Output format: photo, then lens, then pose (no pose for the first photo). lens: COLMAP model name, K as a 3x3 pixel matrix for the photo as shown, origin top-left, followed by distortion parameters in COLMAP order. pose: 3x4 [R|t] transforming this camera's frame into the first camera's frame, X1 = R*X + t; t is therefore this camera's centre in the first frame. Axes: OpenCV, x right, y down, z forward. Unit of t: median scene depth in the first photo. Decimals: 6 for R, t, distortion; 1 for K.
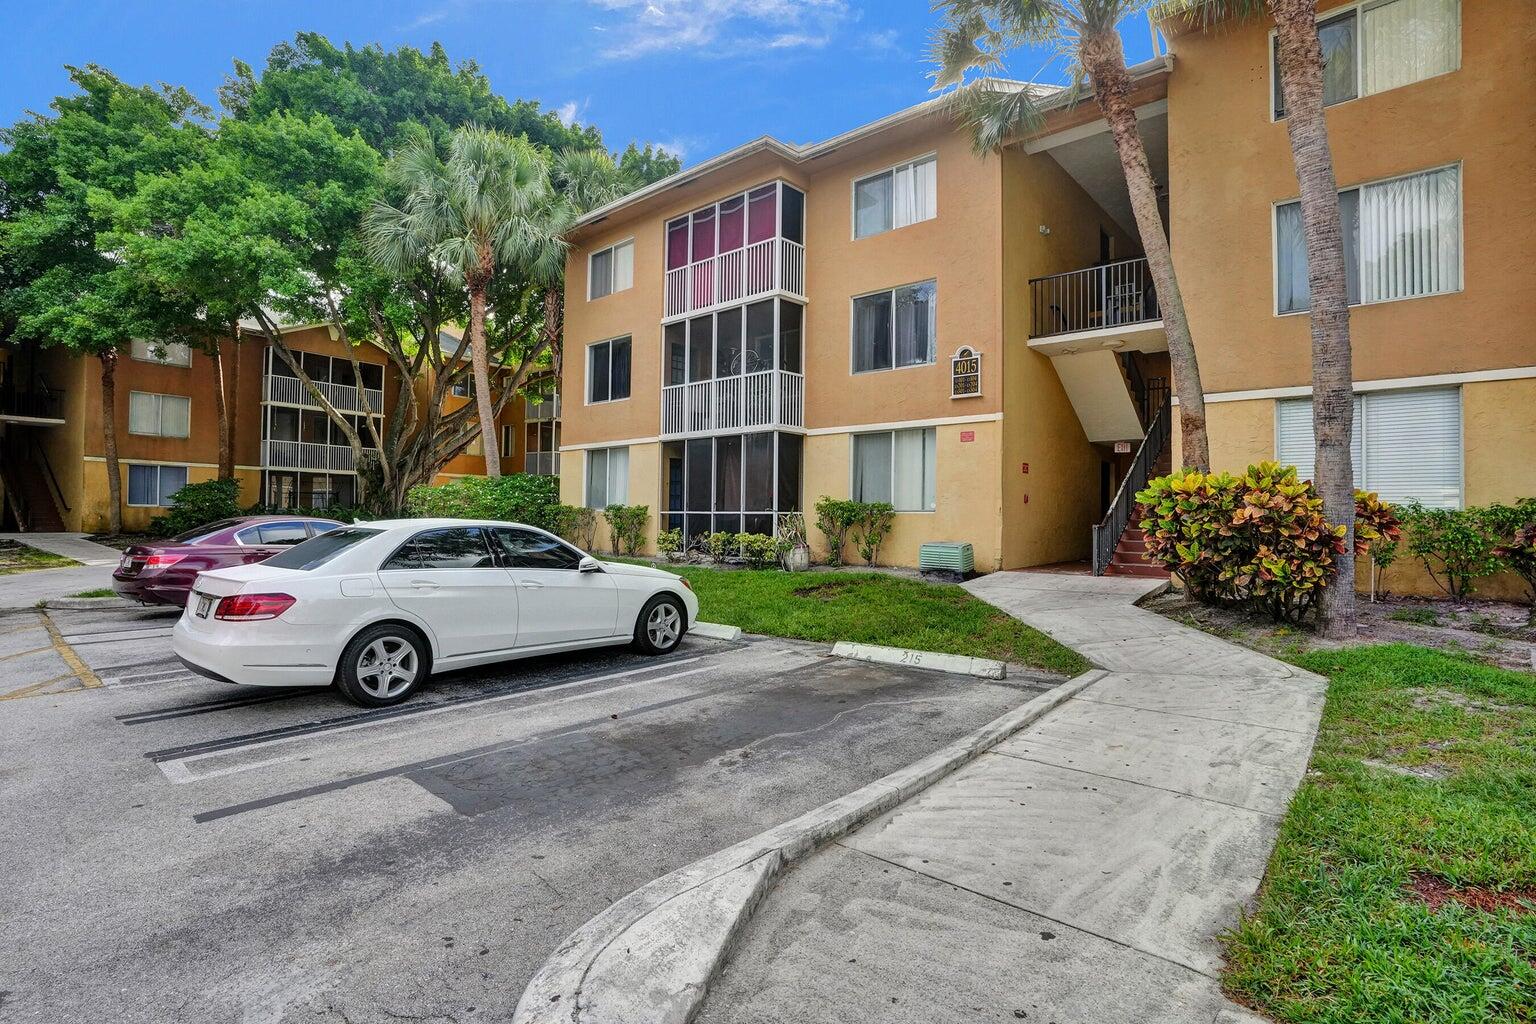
lens RADIAL K [[732.2, 0, 768.0], [0, 732.2, 512.0], [0, 0, 1]] dist [-0.085948, 0.045974]
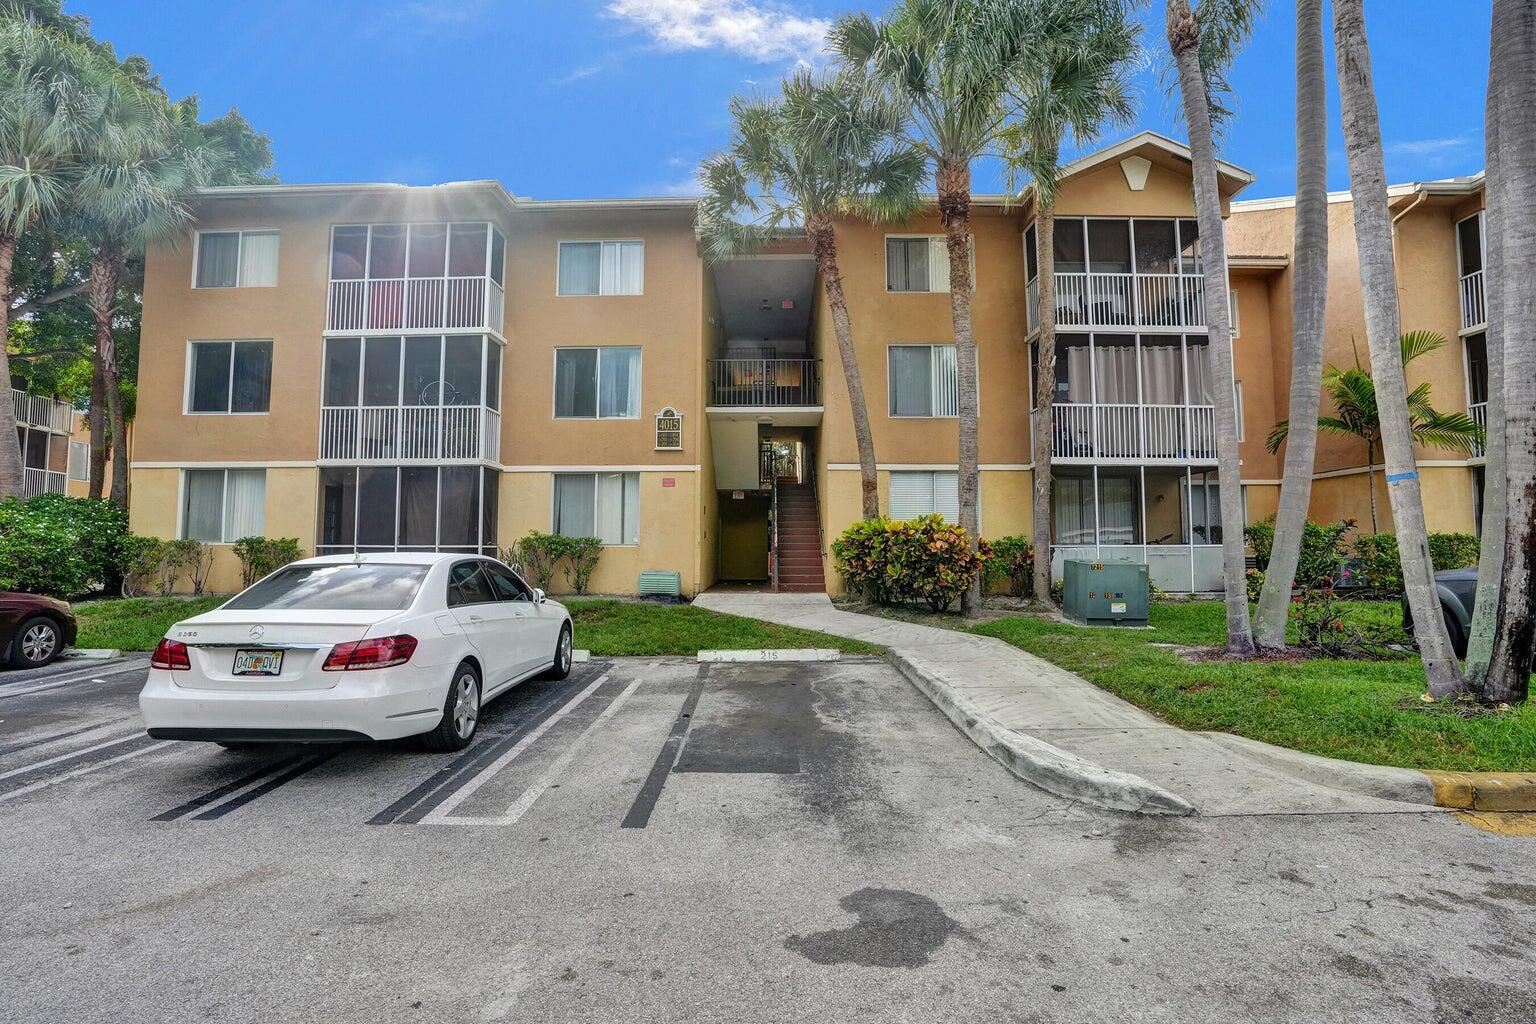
lens RADIAL K [[710.7, 0, 758.7], [0, 710.7, 513.0], [0, 0, 1]] dist [-0.064248, 0.024968]
pose [[0.768249, 0.026907, 0.639585, -0.335801], [0.002792, 0.998966, -0.045379, 0.000260], [-0.640145, 0.036648, 0.767380, 0.005374]]
